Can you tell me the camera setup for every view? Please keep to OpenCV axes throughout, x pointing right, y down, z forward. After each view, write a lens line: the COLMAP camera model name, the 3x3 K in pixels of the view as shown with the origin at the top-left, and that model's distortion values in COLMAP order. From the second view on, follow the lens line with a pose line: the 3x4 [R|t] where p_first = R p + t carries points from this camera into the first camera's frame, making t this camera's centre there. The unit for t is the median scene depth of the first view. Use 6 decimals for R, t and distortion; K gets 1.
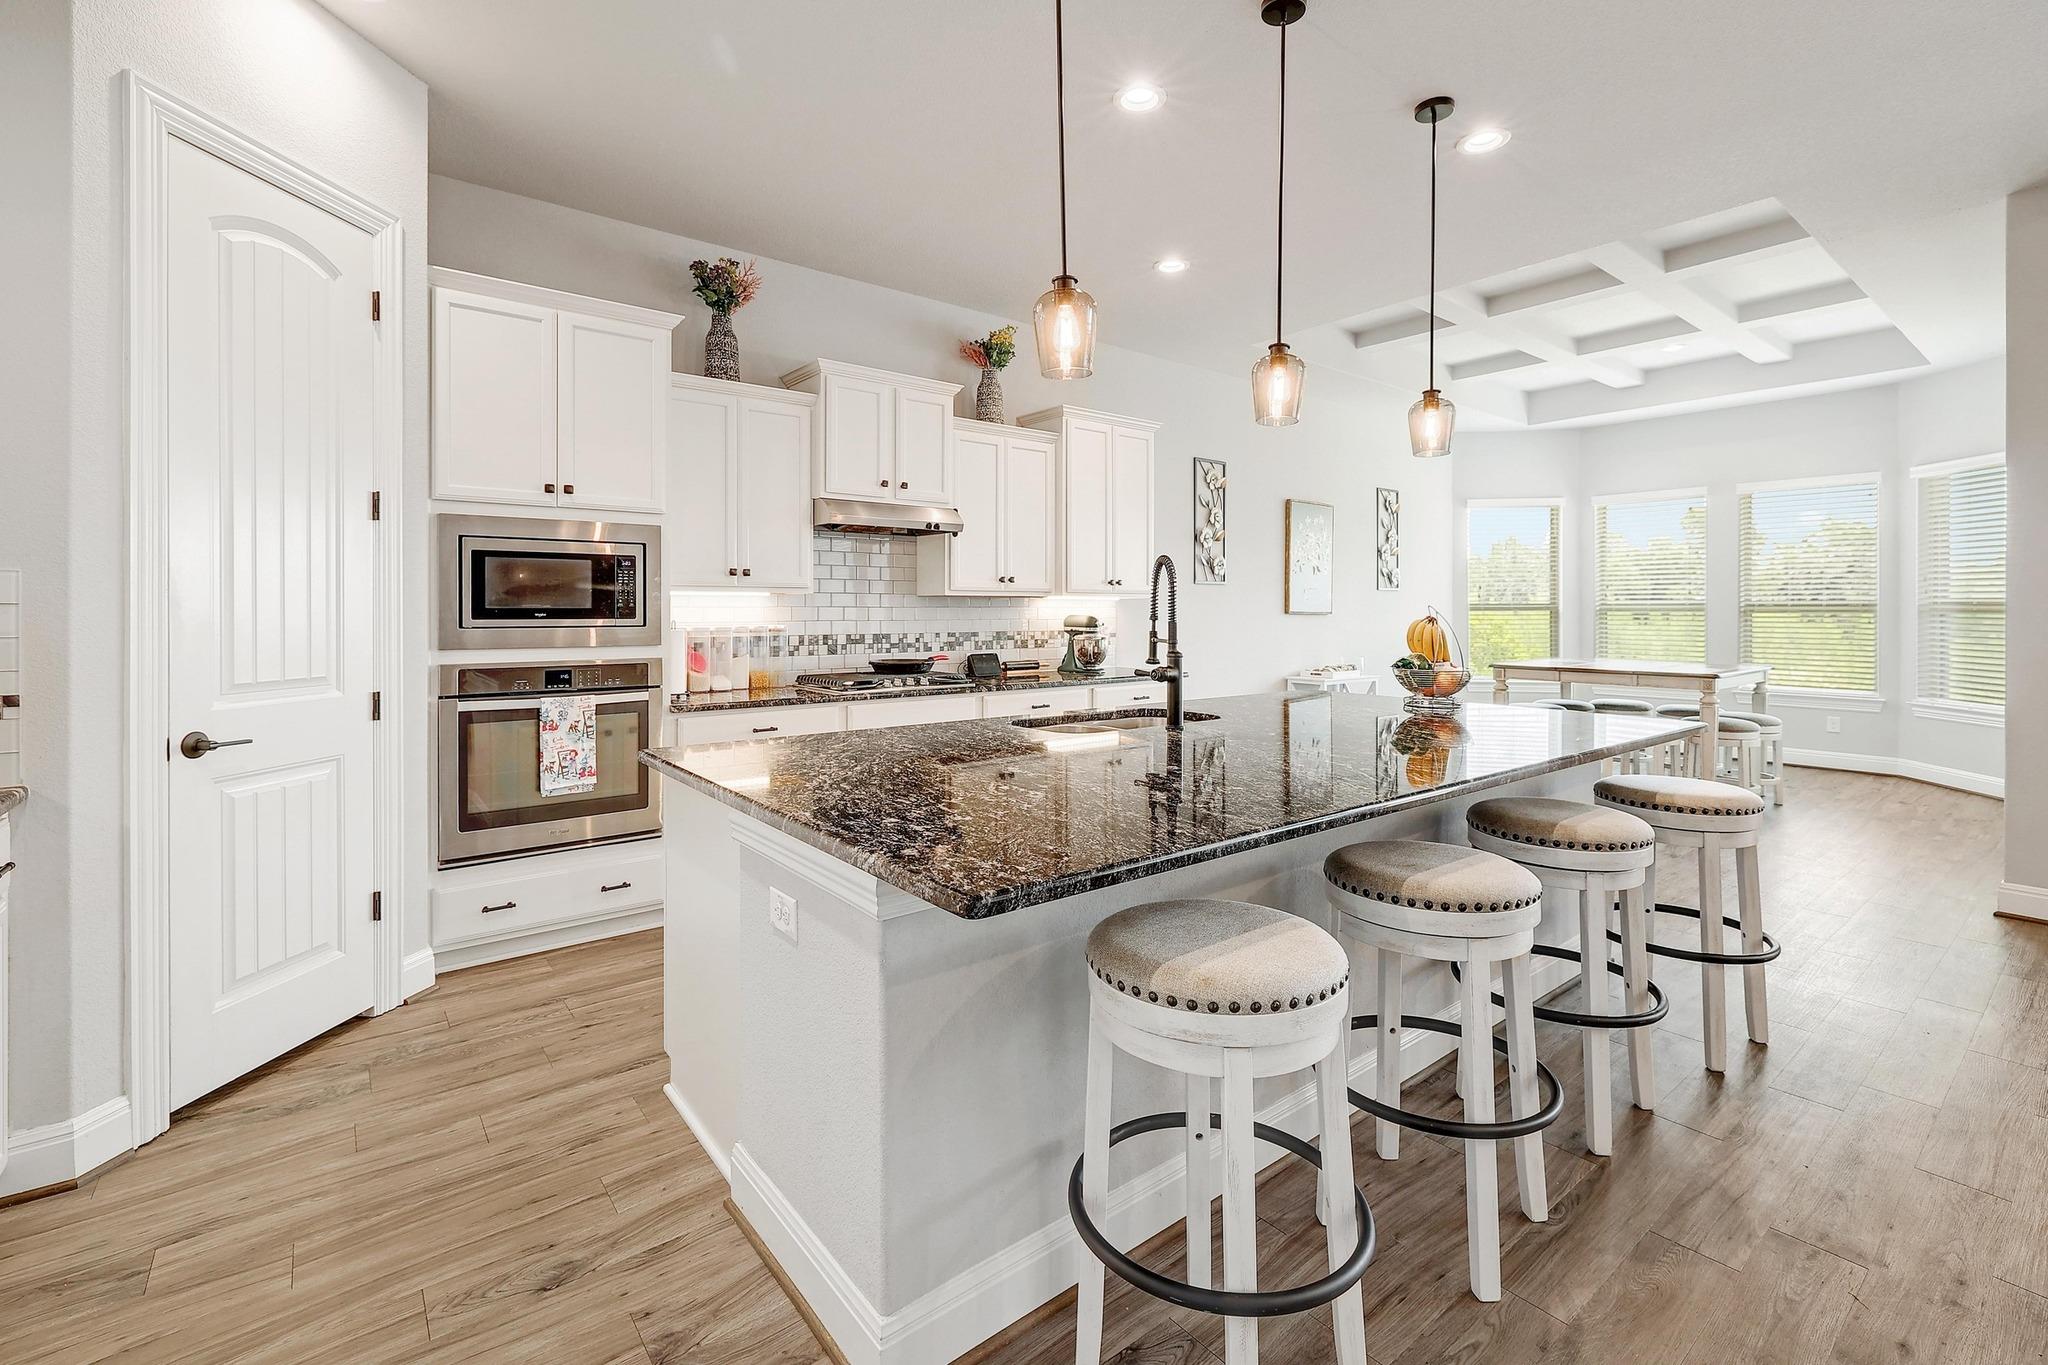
lens RADIAL K [[893.3, 0, 1017.1], [0, 893.3, 617.0], [0, 0, 1]] dist [0.000178, -0.000527]
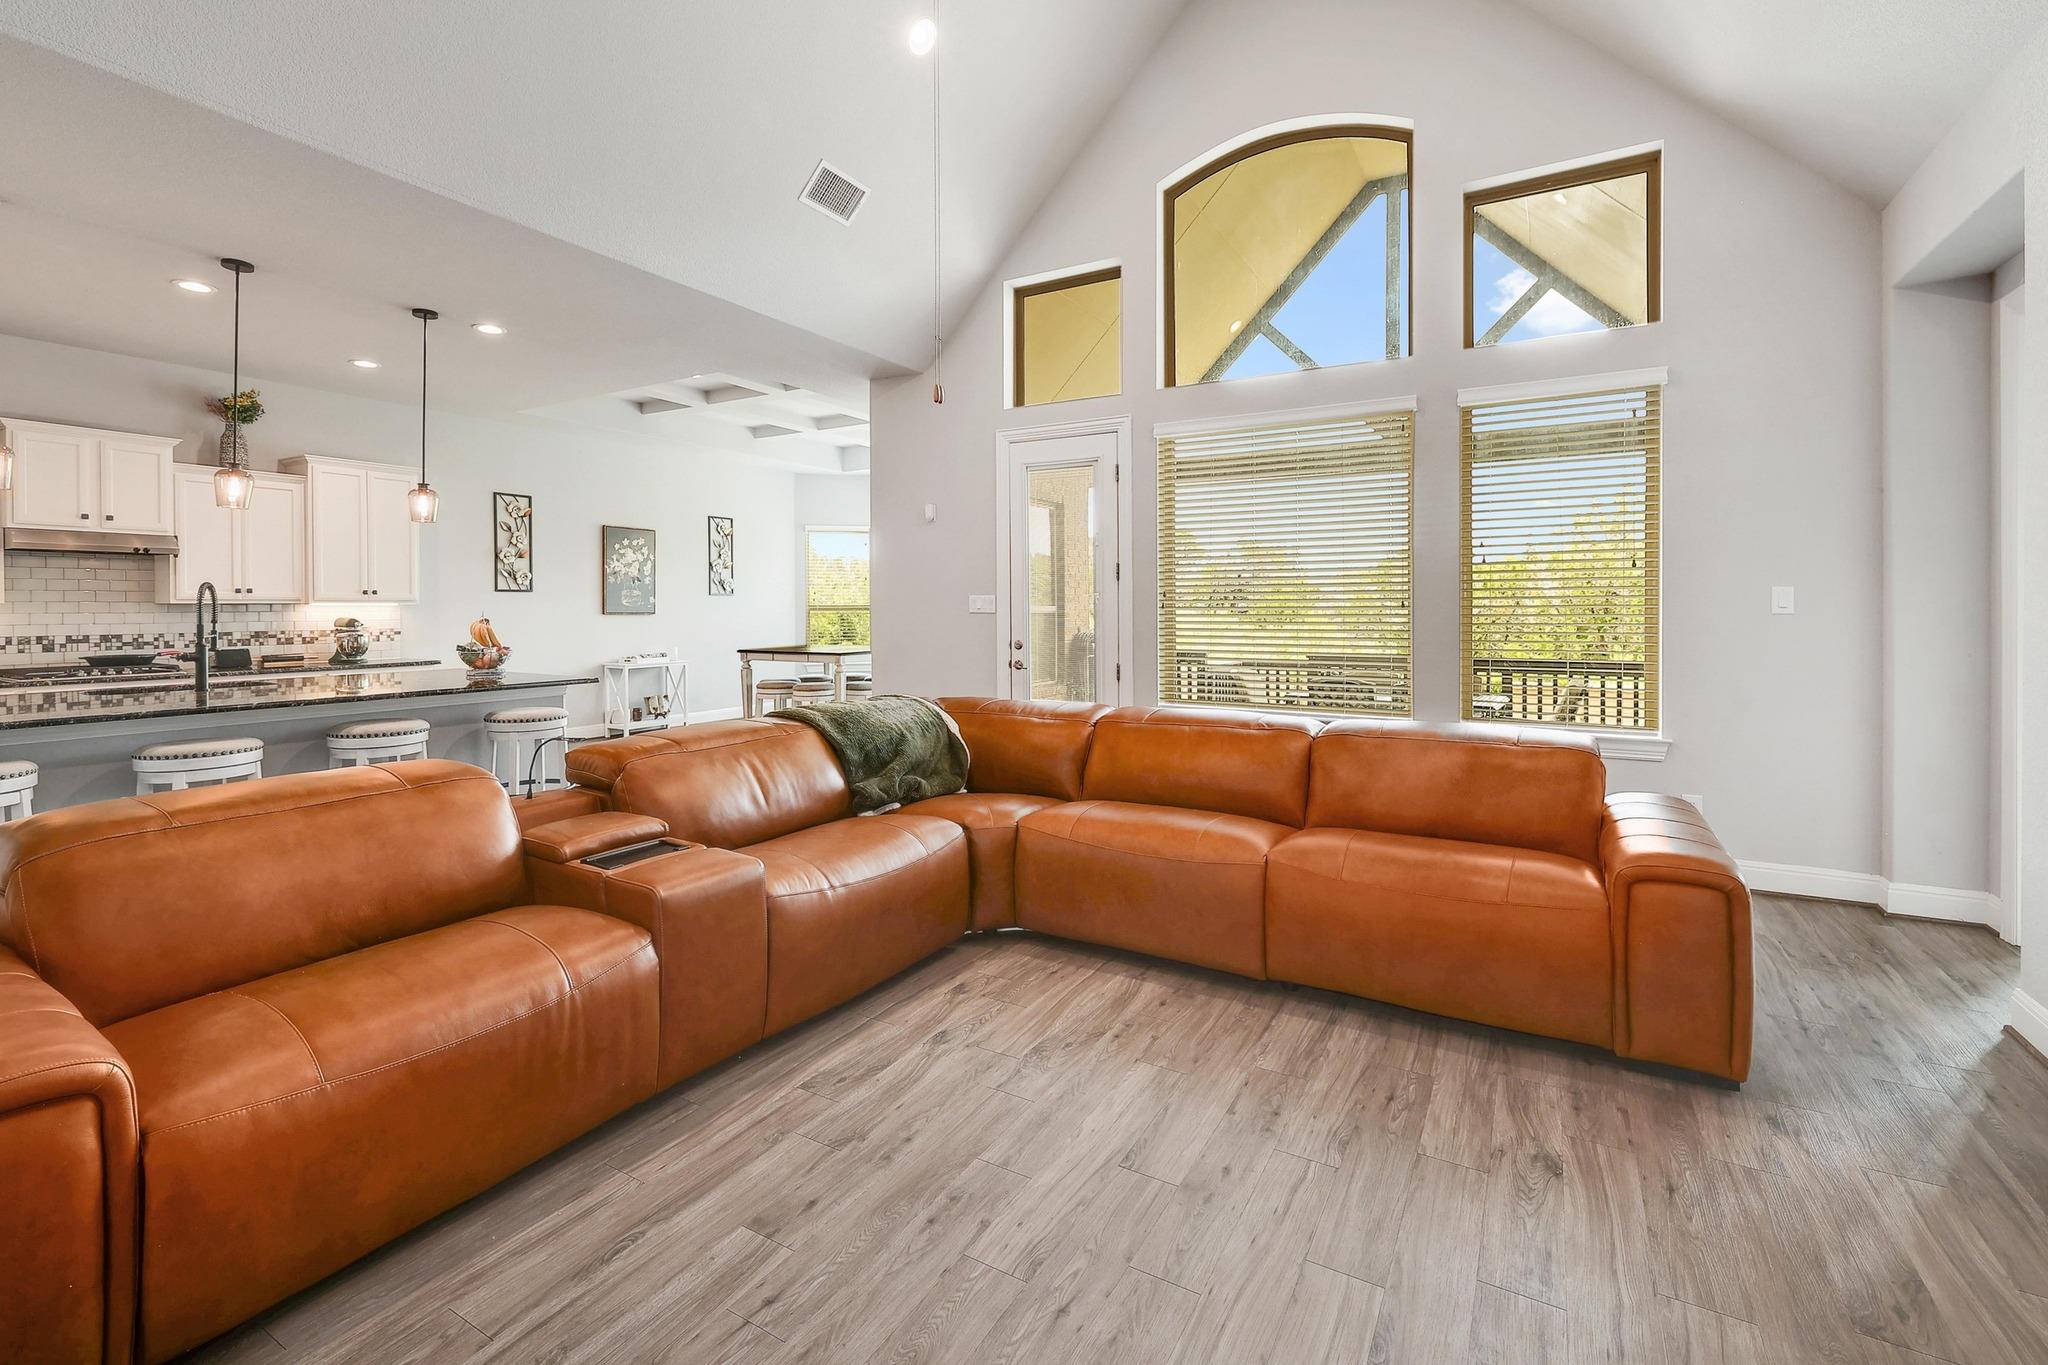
lens RADIAL K [[902.1, 0, 1021.6], [0, 902.1, 609.3], [0, 0, 1]] dist [-0.001312, 0.000567]
pose [[0.928919, -0.005397, 0.370245, 0.545976], [0.007393, 0.999965, -0.003973, -0.001833], [-0.370210, 0.006428, 0.928926, -0.609747]]
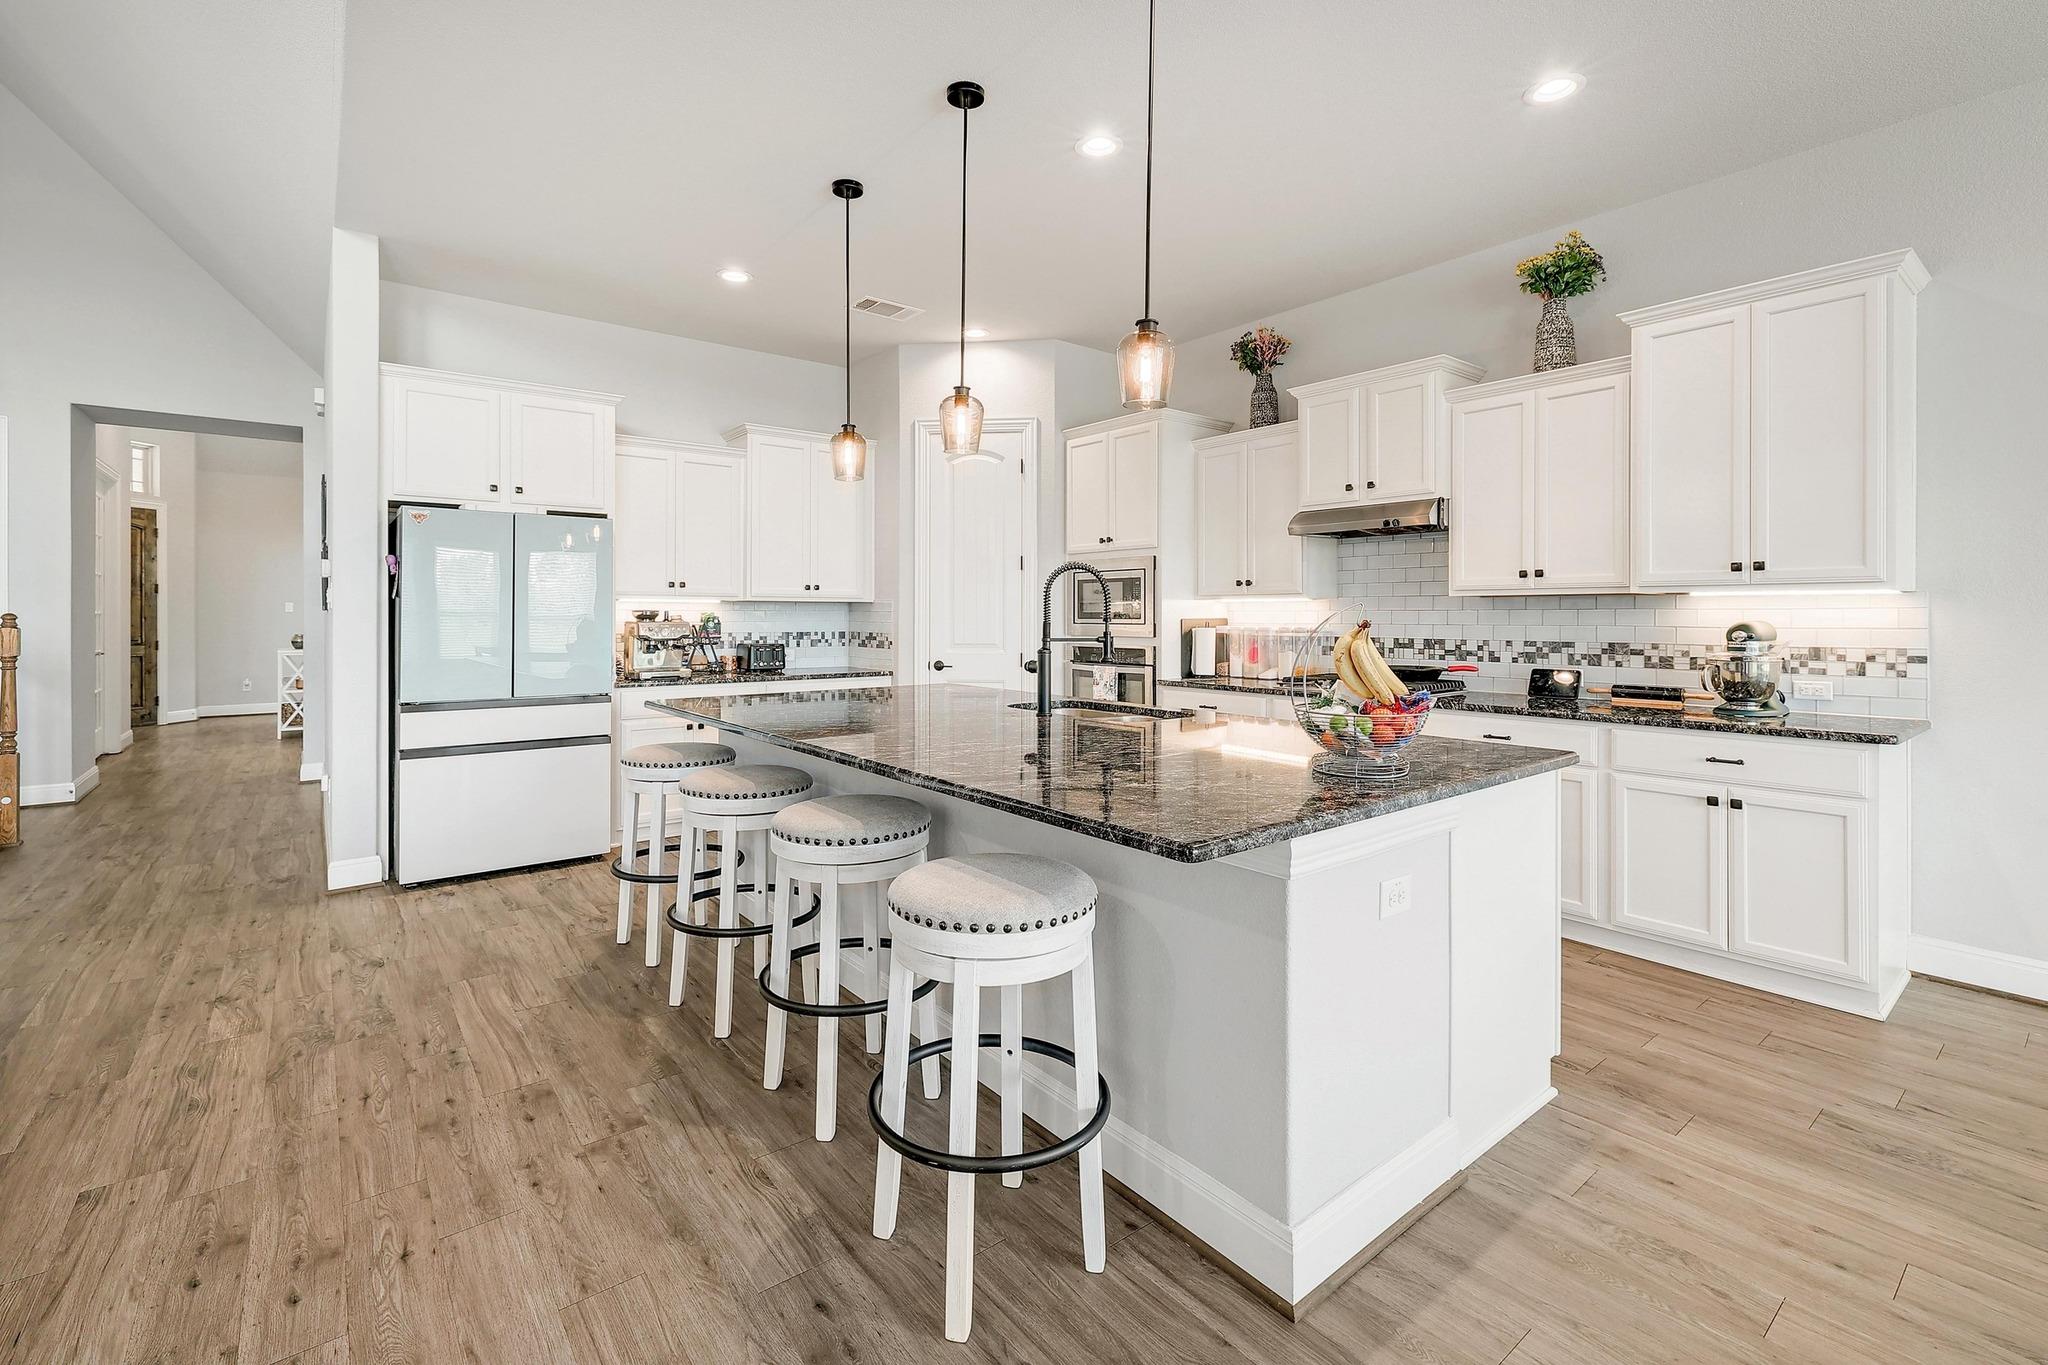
lens RADIAL K [[895.4, 0, 1018.3], [0, 895.4, 613.5], [0, 0, 1]] dist [0.000794, -0.000808]
pose [[0.004213, -0.002689, -0.999988, 0.765550], [-0.009351, 0.999953, -0.002728, -0.000956], [0.999947, 0.009362, 0.004188, 0.555306]]
